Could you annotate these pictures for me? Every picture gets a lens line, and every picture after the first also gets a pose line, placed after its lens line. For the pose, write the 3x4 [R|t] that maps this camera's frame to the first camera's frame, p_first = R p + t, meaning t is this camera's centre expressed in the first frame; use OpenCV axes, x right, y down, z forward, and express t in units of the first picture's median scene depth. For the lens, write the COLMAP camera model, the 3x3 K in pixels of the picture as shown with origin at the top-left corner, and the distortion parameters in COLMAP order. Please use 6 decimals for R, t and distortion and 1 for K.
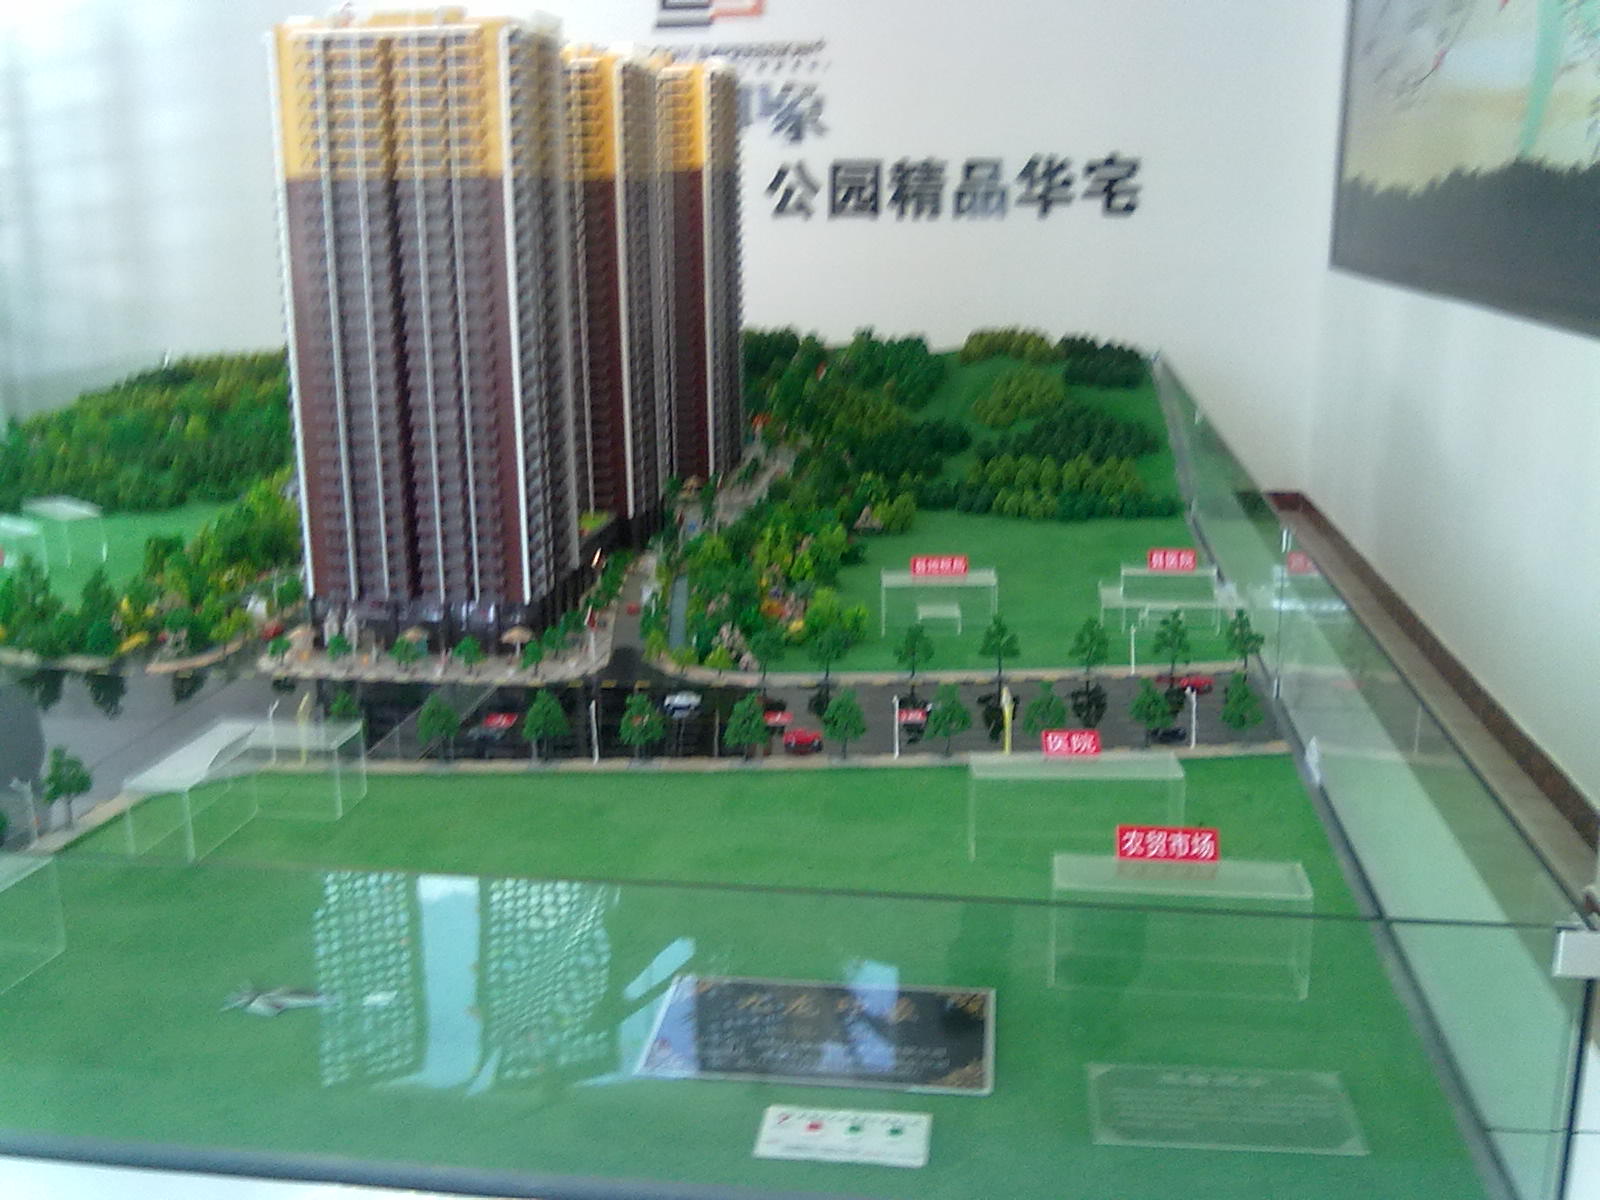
lens RADIAL K [[1629.6, 0, 737.7], [0, 1629.6, 606.8], [0, 0, 1]] dist [-0.030682, 0.000000]
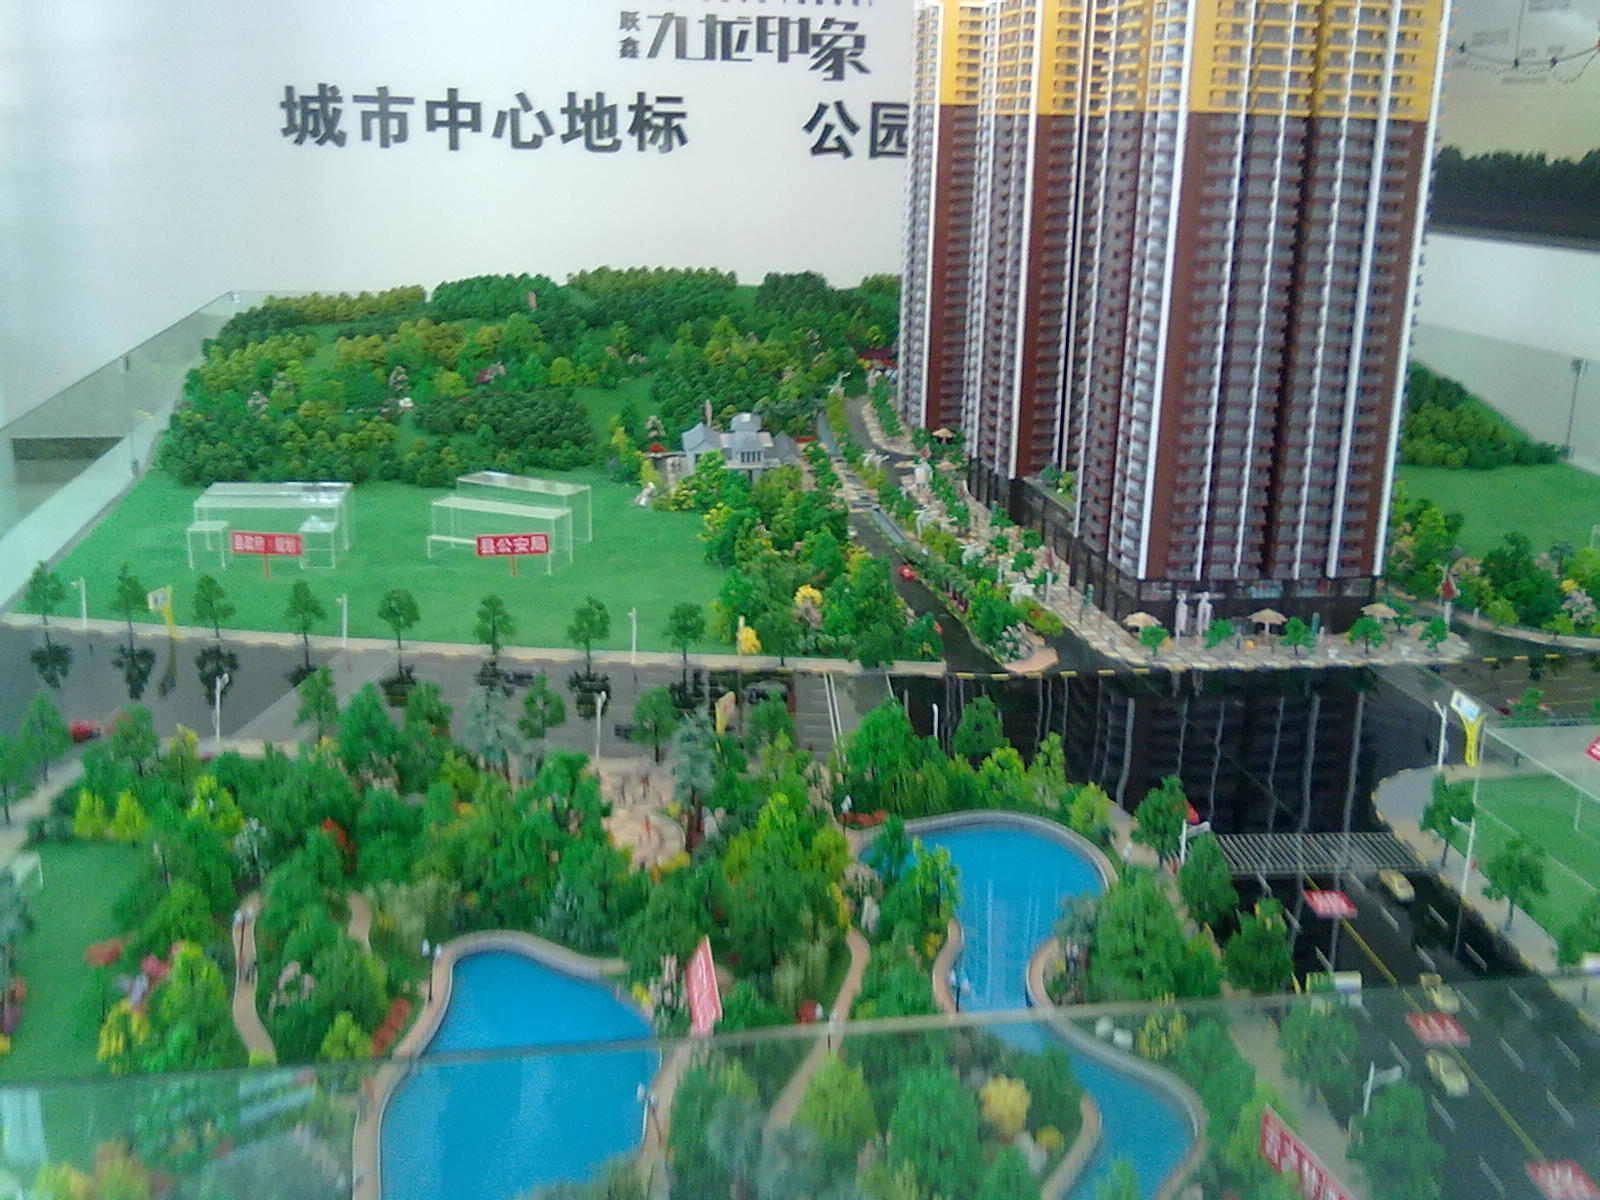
lens RADIAL K [[1629.6, 0, 819.4], [0, 1629.6, 564.7], [0, 0, 1]] dist [-0.030682, 0.000000]
pose [[0.942305, -0.047002, 0.331440, -0.315062], [0.043339, 0.998890, 0.018438, -0.016240], [-0.331939, -0.003010, 0.943296, 0.092232]]
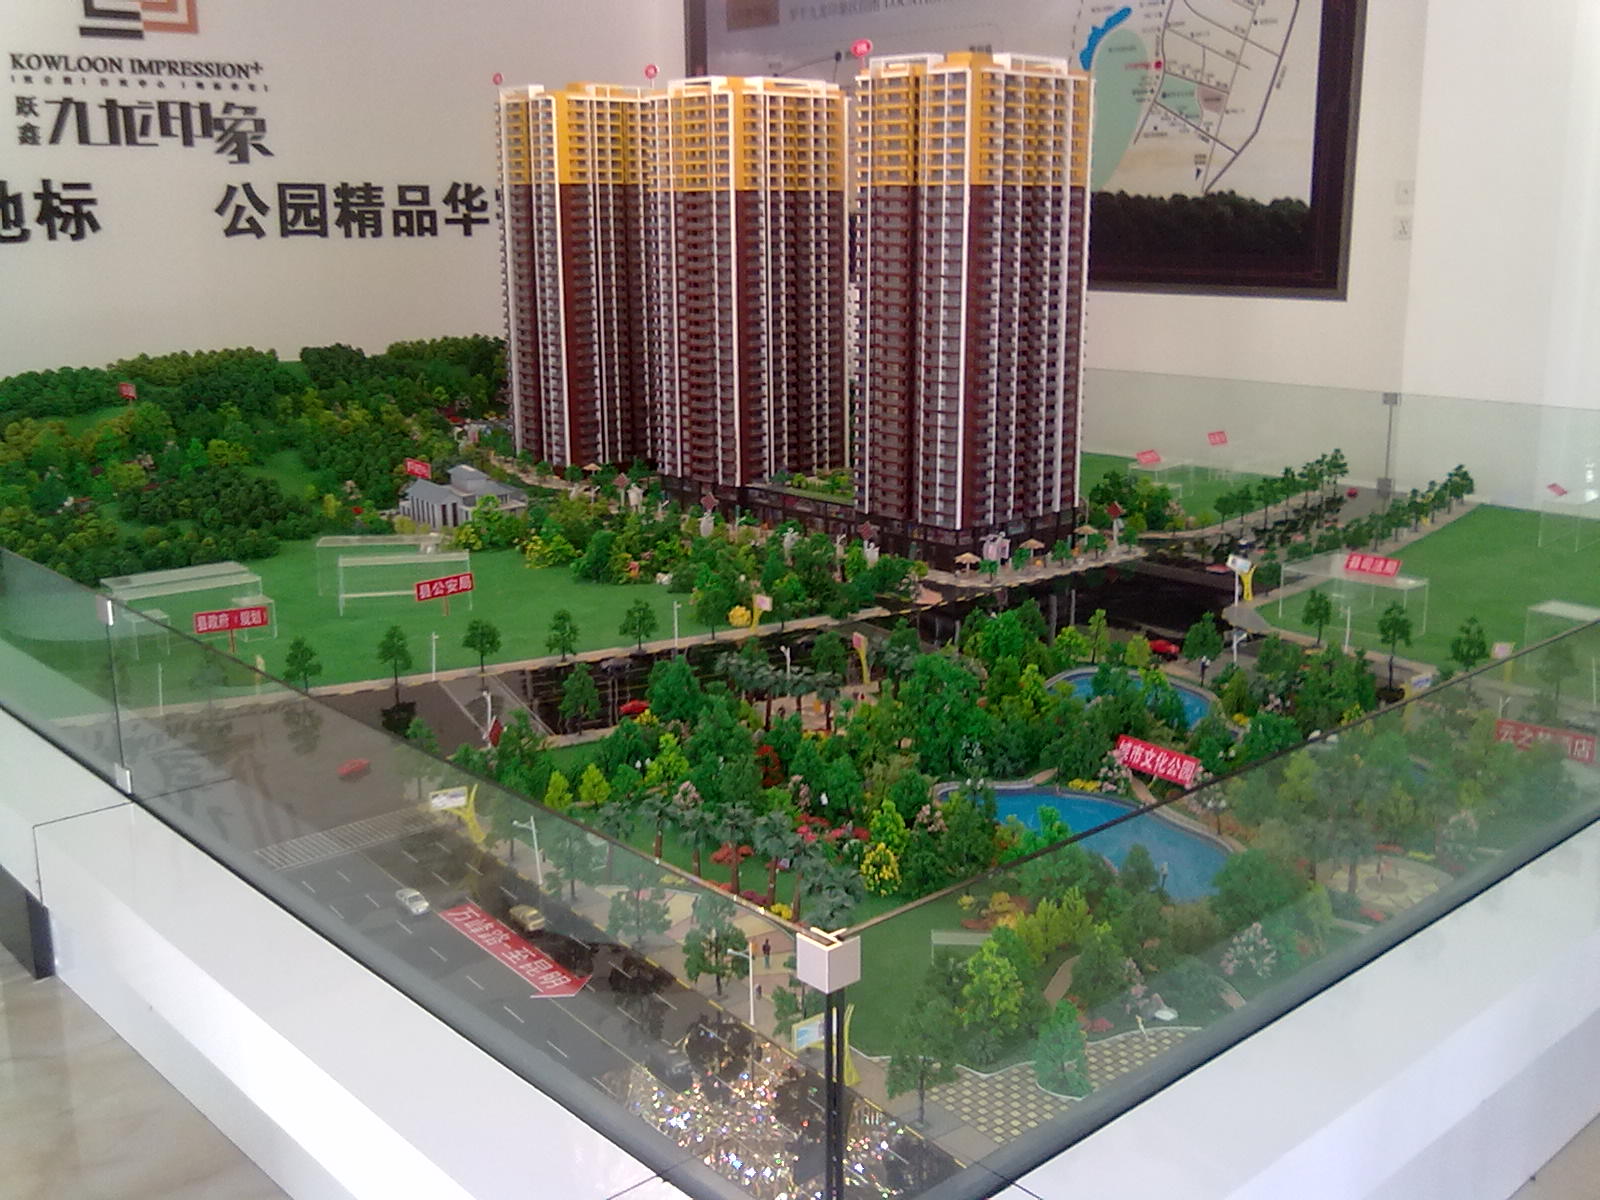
lens RADIAL K [[1629.6, 0, 800.1], [0, 1629.6, 605.0], [0, 0, 1]] dist [-0.030682, 0.000000]
pose [[0.606995, -0.175046, 0.775188, -0.582870], [0.193146, 0.978687, 0.069760, -0.025957], [-0.770878, 0.107381, 0.627867, 0.151091]]
